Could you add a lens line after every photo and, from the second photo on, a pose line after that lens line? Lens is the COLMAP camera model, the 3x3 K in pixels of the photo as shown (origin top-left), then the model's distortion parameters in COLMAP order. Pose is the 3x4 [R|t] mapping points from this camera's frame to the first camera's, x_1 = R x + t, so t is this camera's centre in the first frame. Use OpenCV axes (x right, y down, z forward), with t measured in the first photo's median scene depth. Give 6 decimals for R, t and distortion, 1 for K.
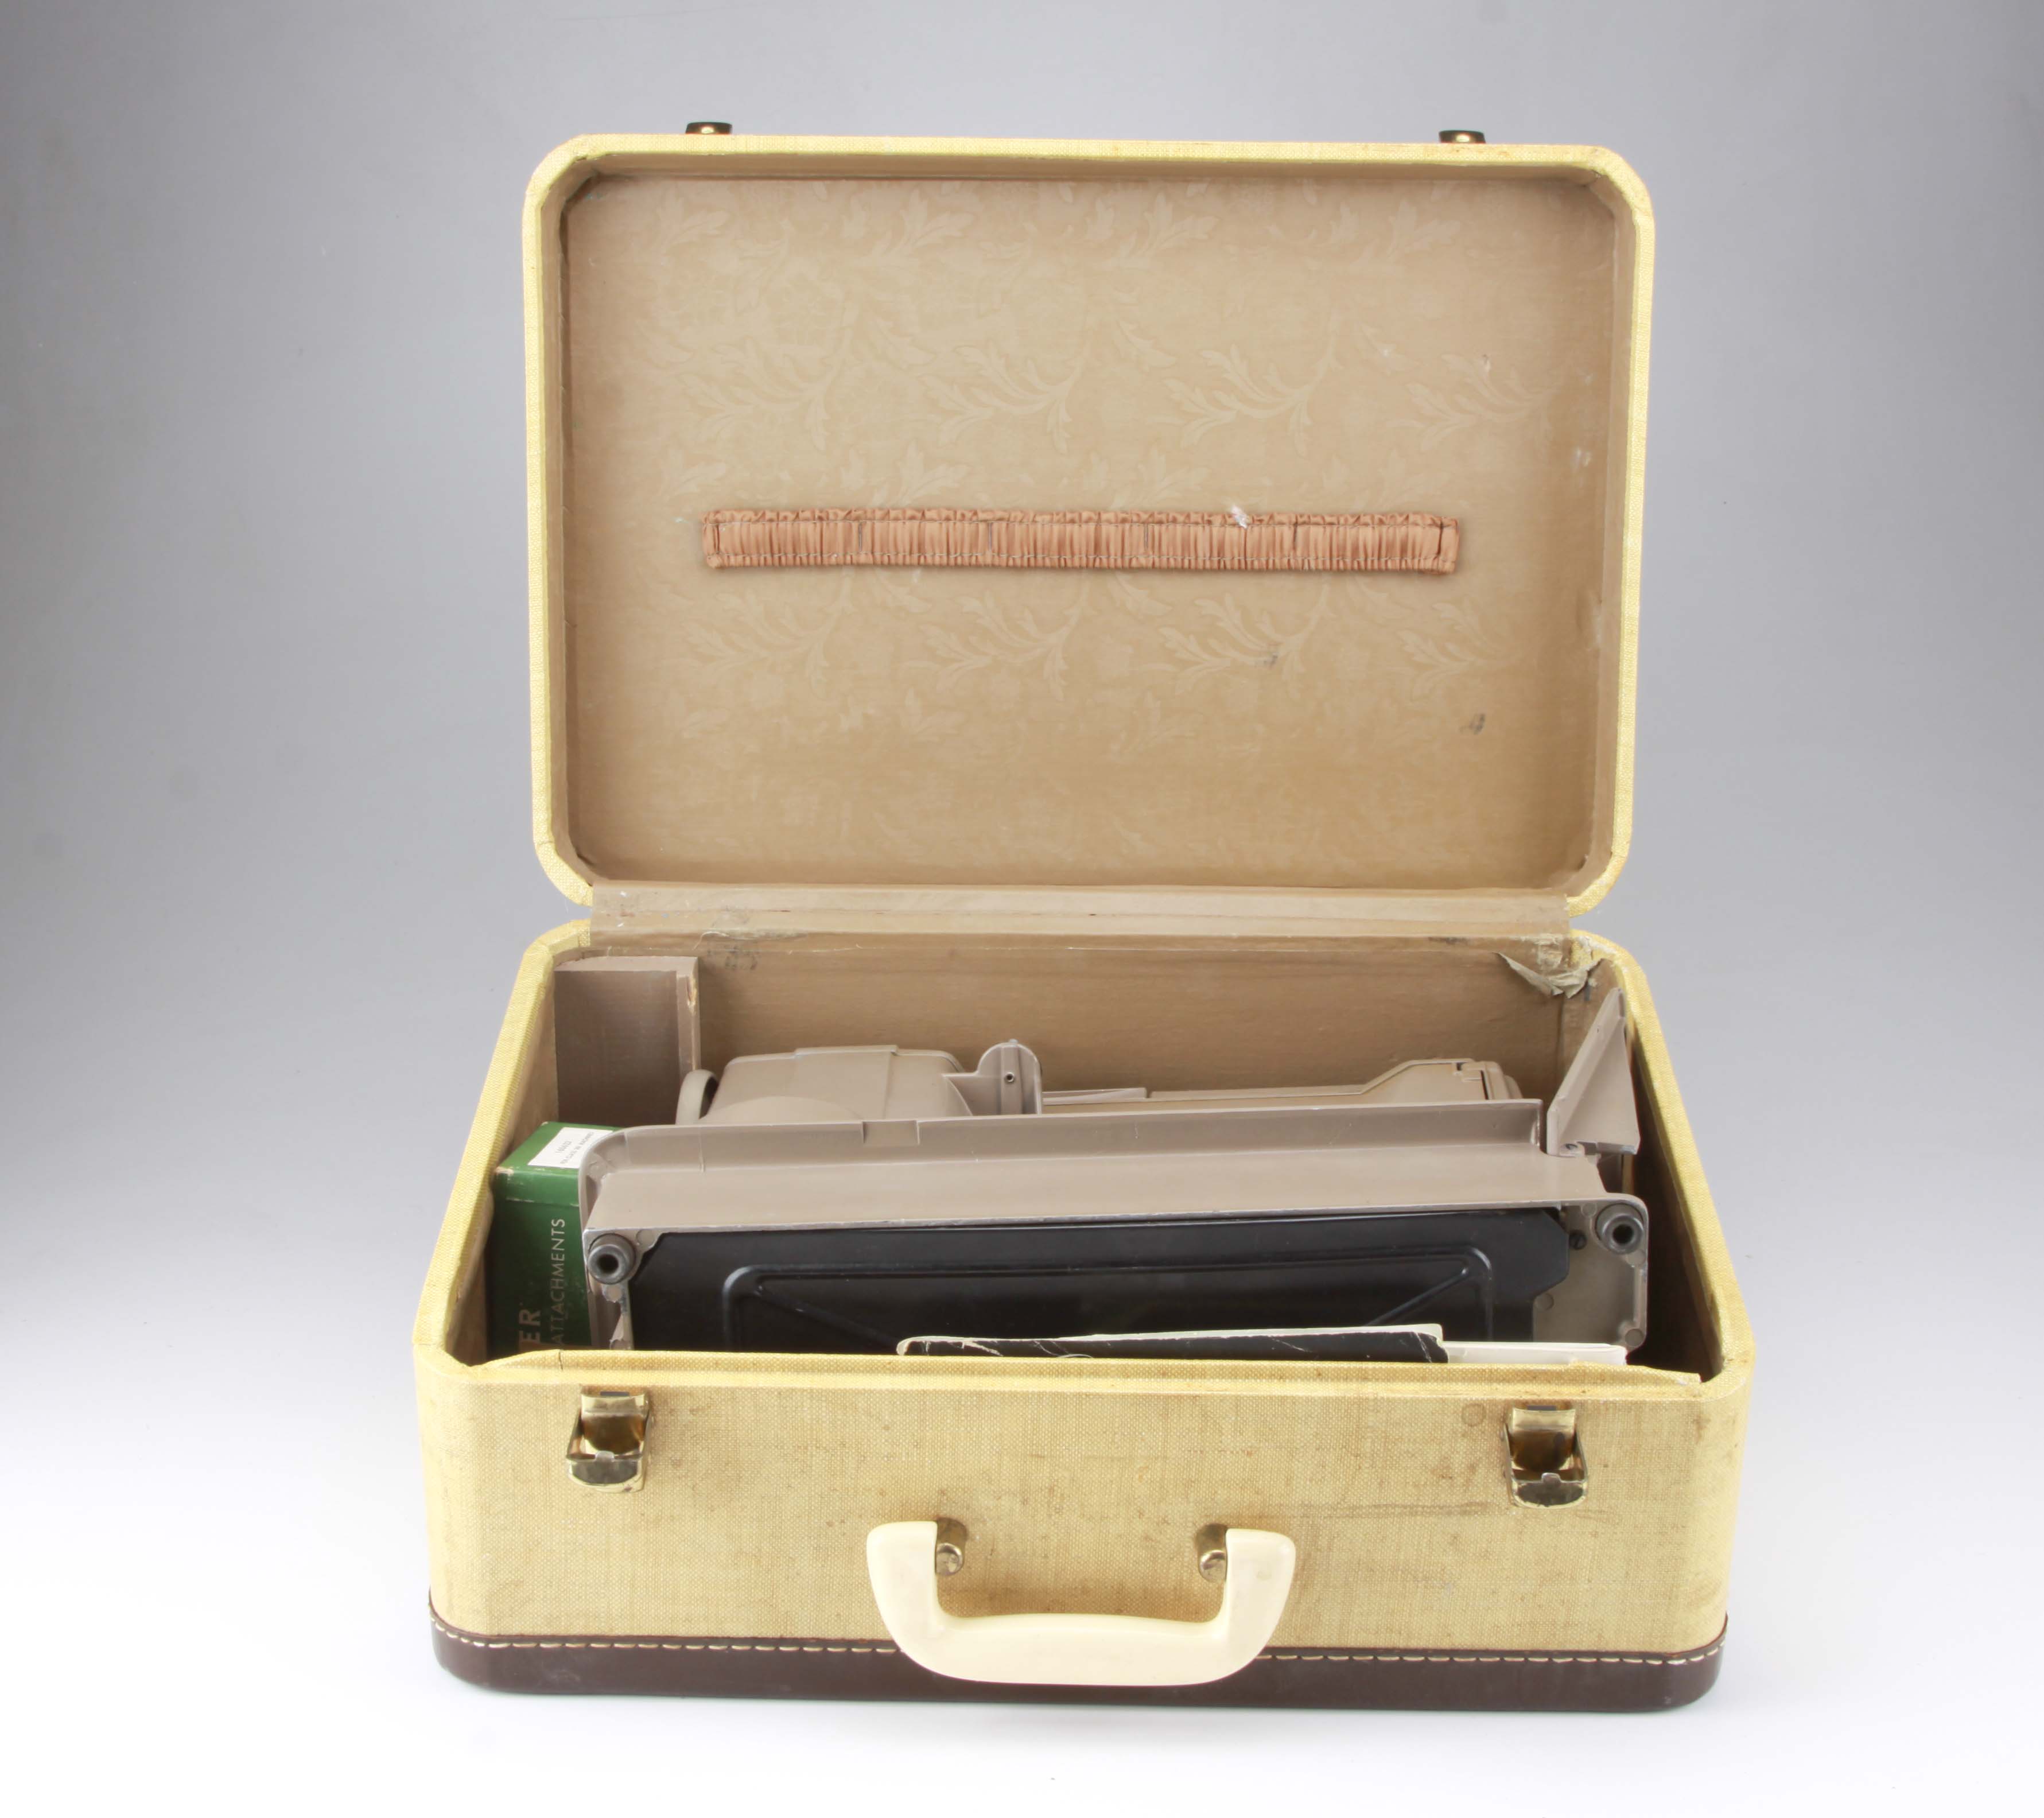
lens RADIAL K [[3147.7, 0, 1022.0], [0, 3147.7, 909.0], [0, 0, 1]] dist [-0.132475, 0.016514]
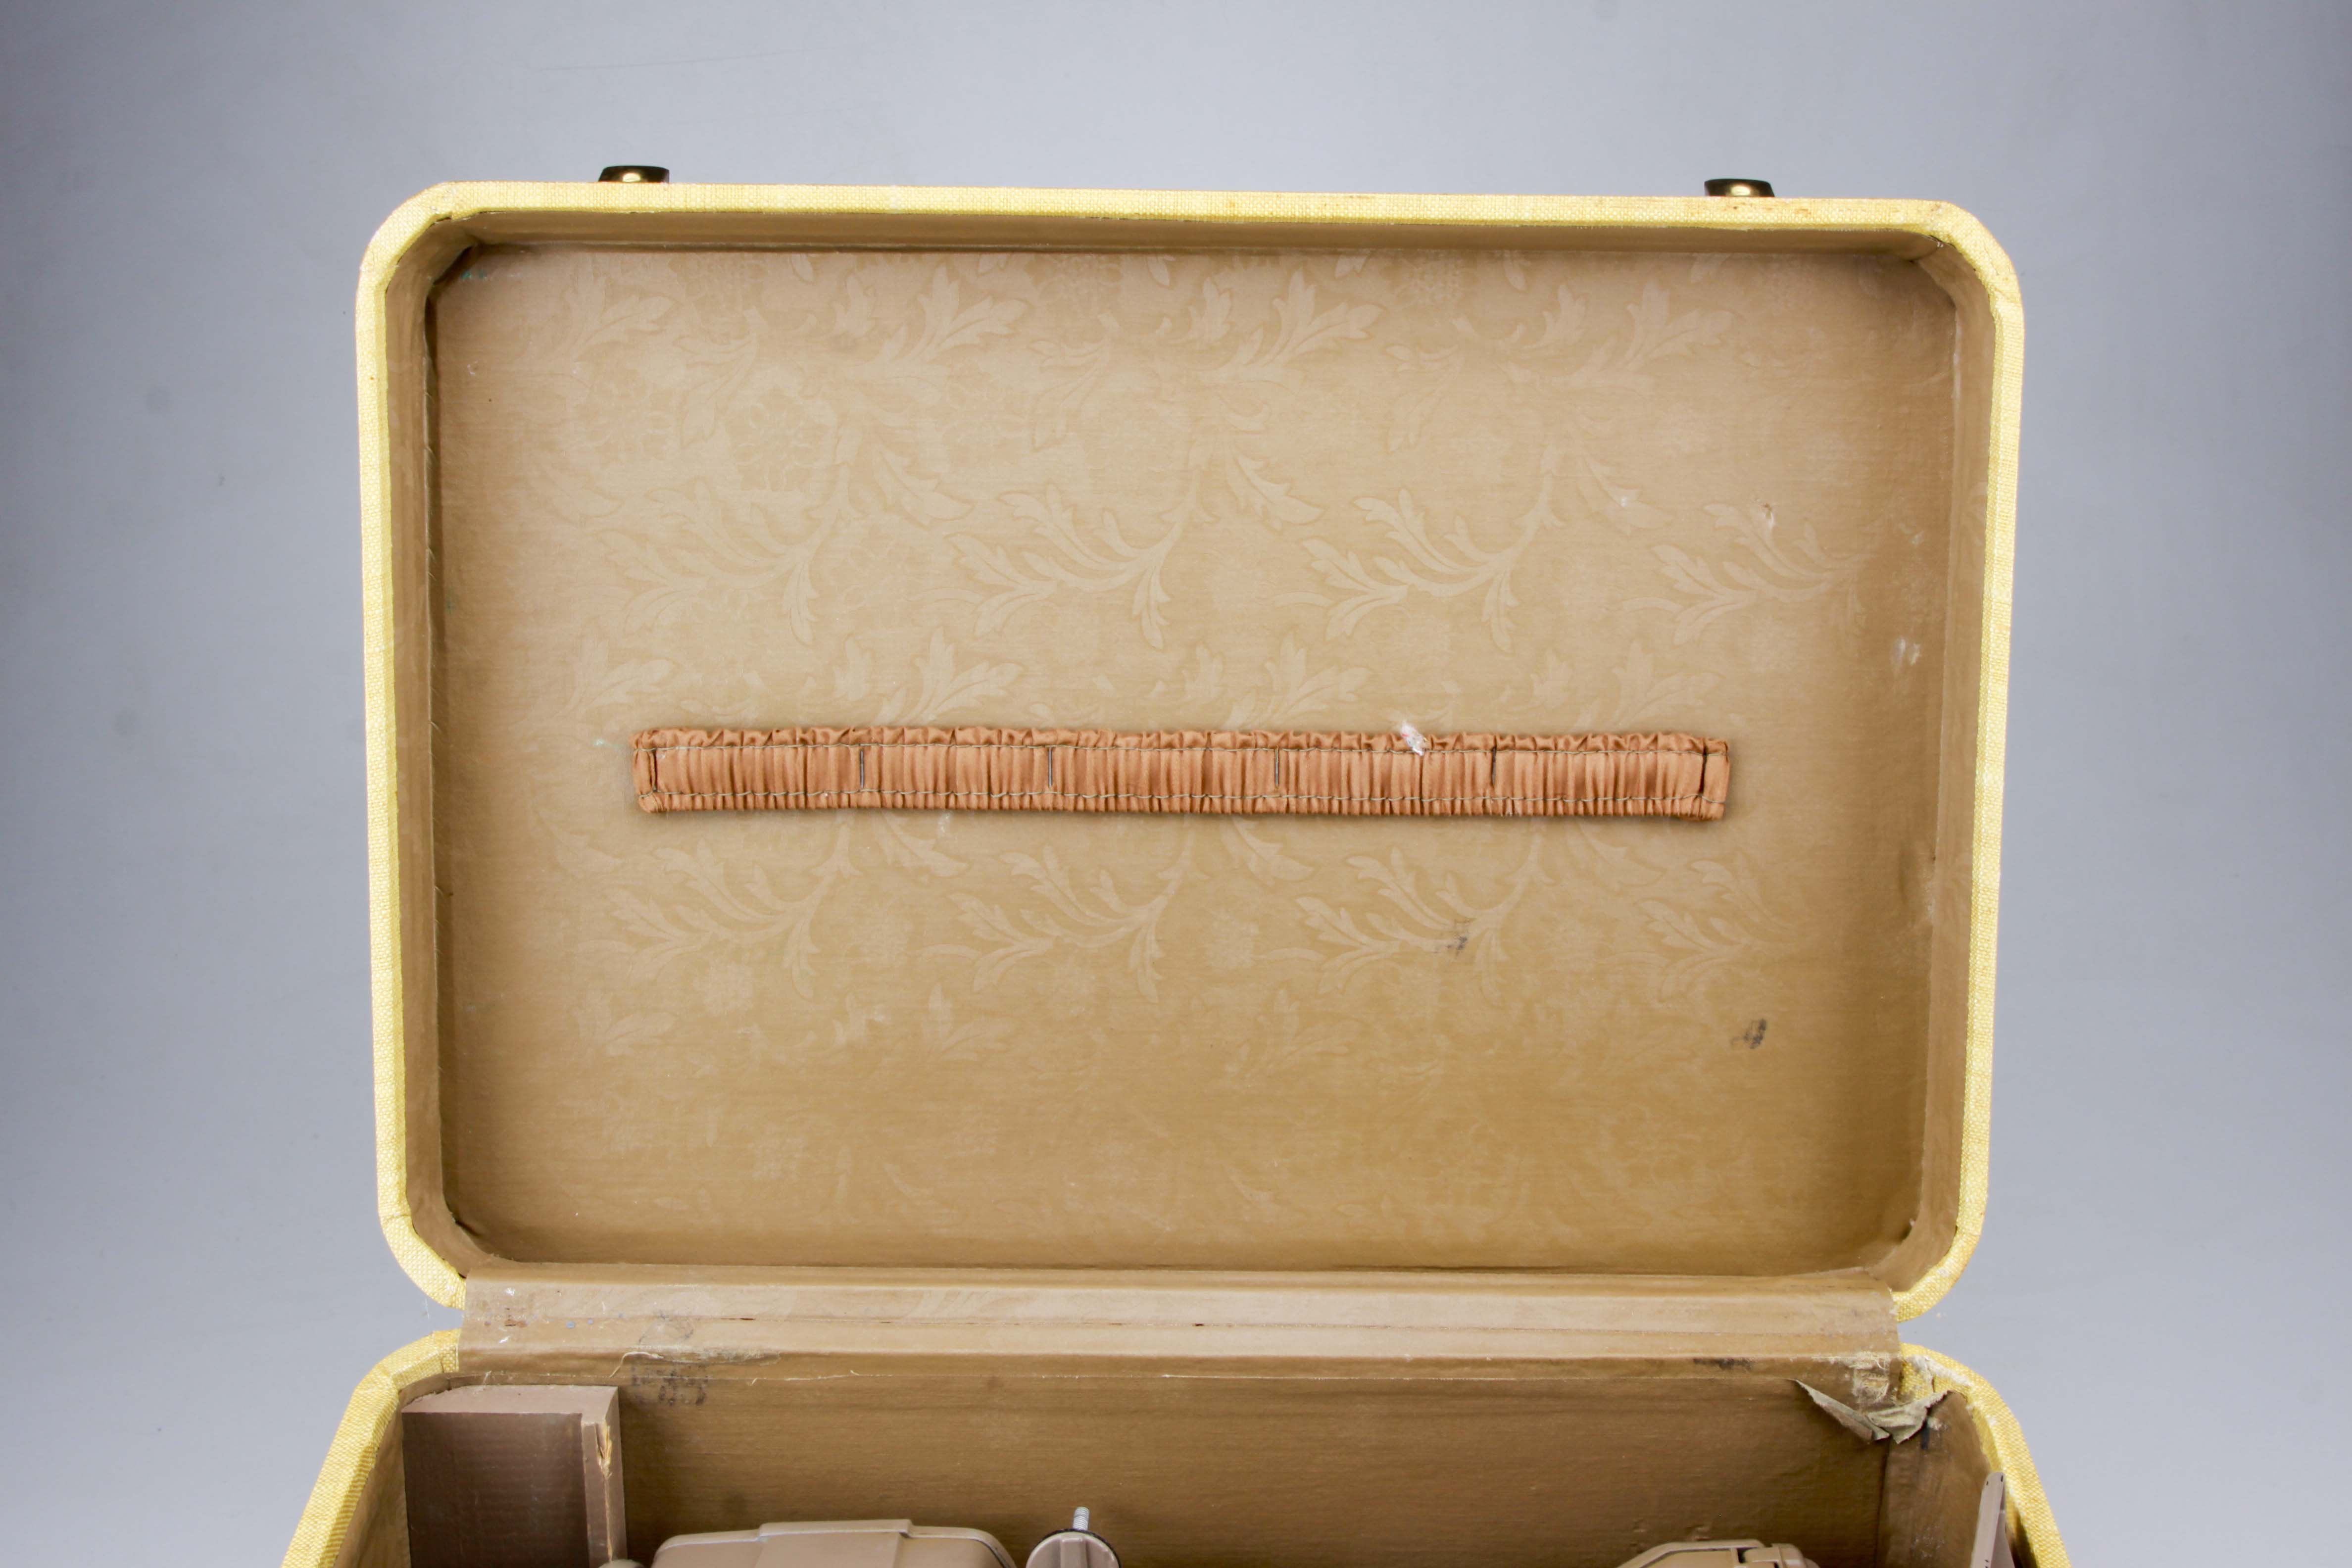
lens RADIAL K [[3084.4, 0, 1176.0], [0, 3084.4, 784.0], [0, 0, 1]] dist [-0.112559, 0.032946]
pose [[0.999981, 0.000600, 0.006108, 0.013360], [-0.000162, 0.997446, -0.071423, -0.067329], [-0.006135, 0.071421, 0.997427, 0.329173]]
